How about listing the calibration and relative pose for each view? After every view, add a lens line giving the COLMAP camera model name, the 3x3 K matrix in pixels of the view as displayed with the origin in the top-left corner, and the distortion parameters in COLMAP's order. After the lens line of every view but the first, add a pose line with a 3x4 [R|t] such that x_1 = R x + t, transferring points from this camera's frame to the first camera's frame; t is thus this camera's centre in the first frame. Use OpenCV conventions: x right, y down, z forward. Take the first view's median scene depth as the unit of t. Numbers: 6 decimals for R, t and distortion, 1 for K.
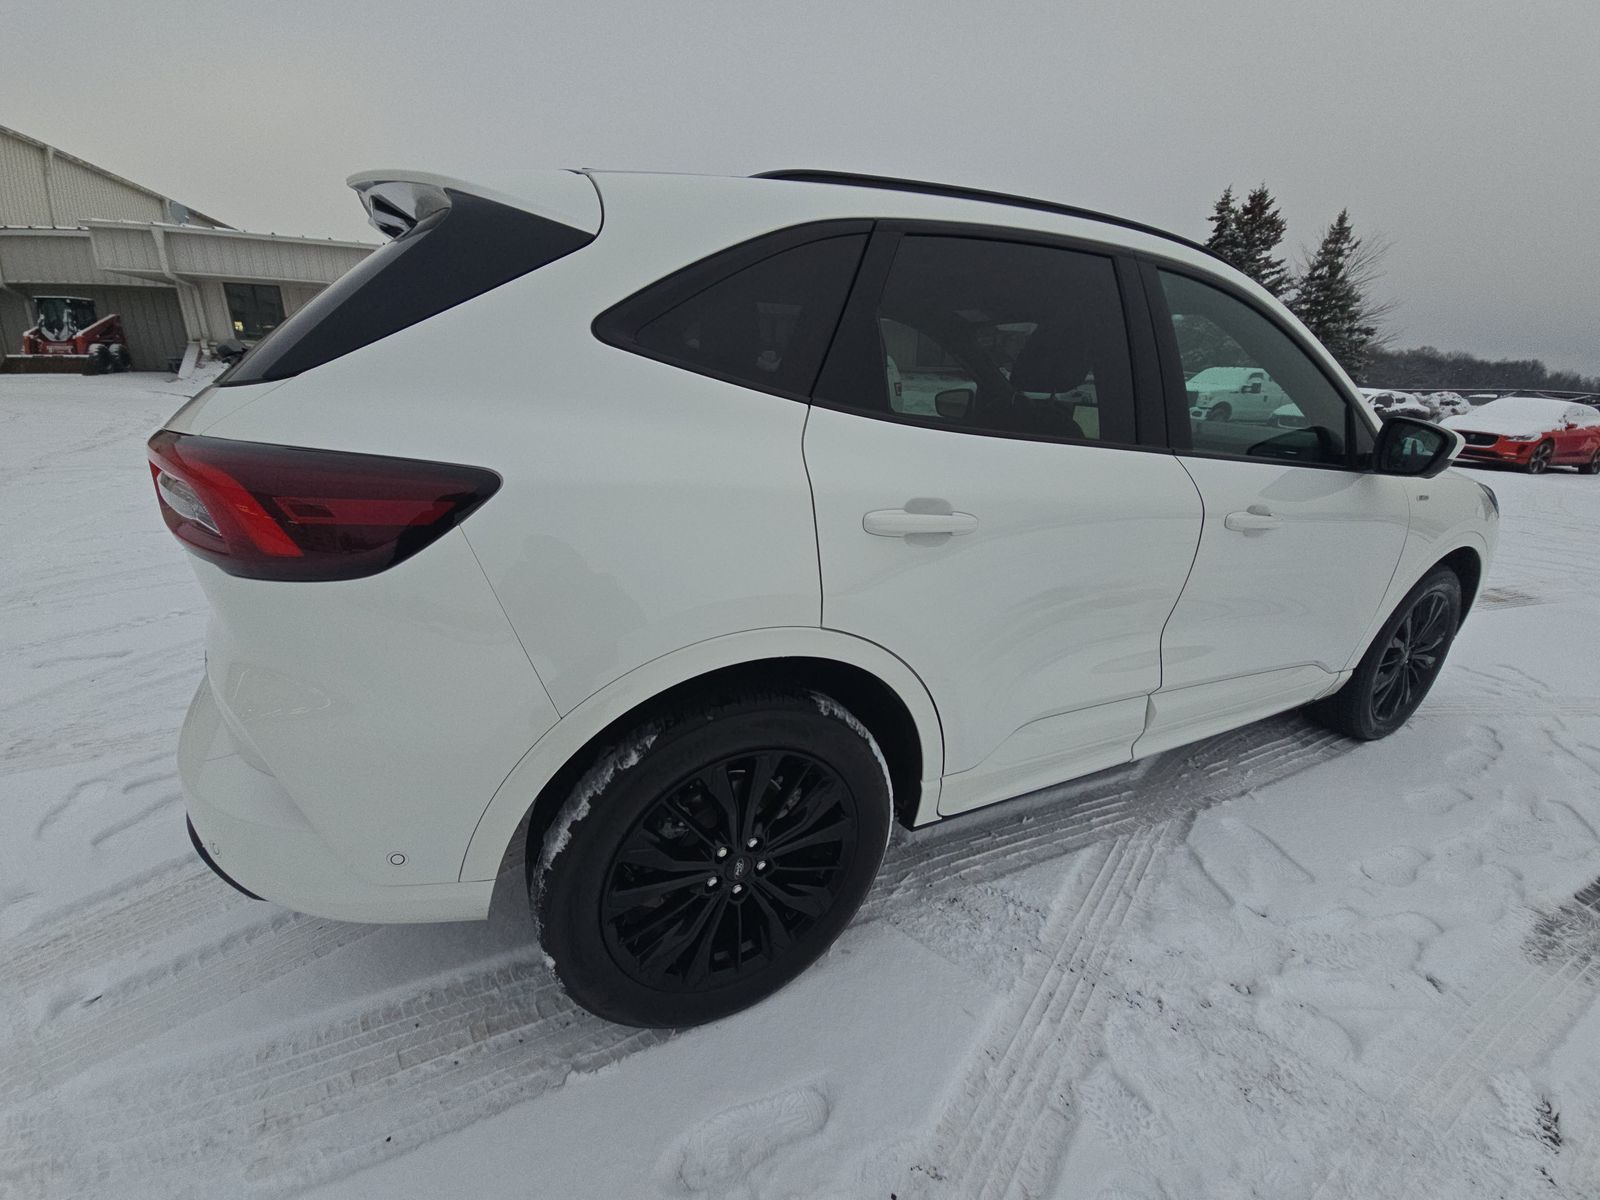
lens RADIAL K [[648.1, 0, 800.0], [0, 648.1, 600.0], [0, 0, 1]] dist [-0.000209, -0.008176]
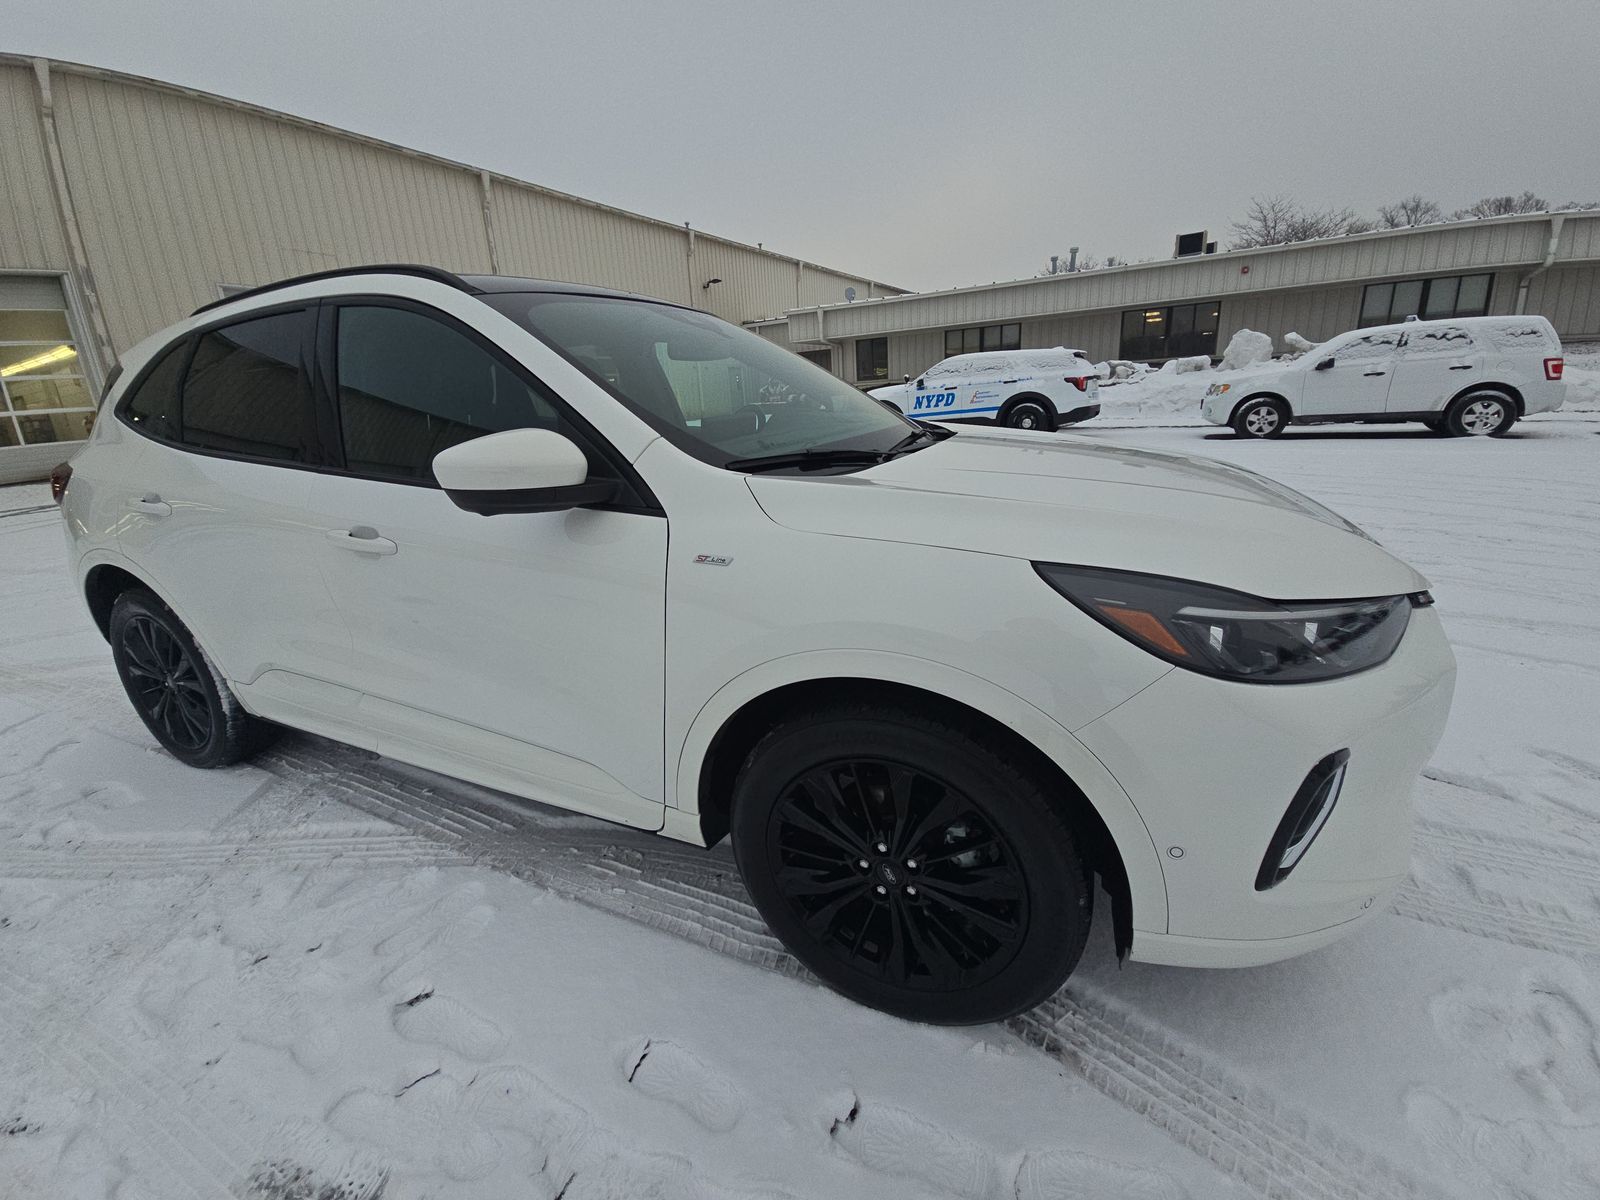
lens RADIAL K [[629.6, 0, 801.8], [0, 629.6, 624.1], [0, 0, 1]] dist [0.000477, -0.007080]
pose [[0.627216, 0.197092, -0.753495, 0.131949], [-0.181368, 0.977816, 0.104795, -0.016111], [0.757434, 0.070931, 0.649048, 0.064658]]
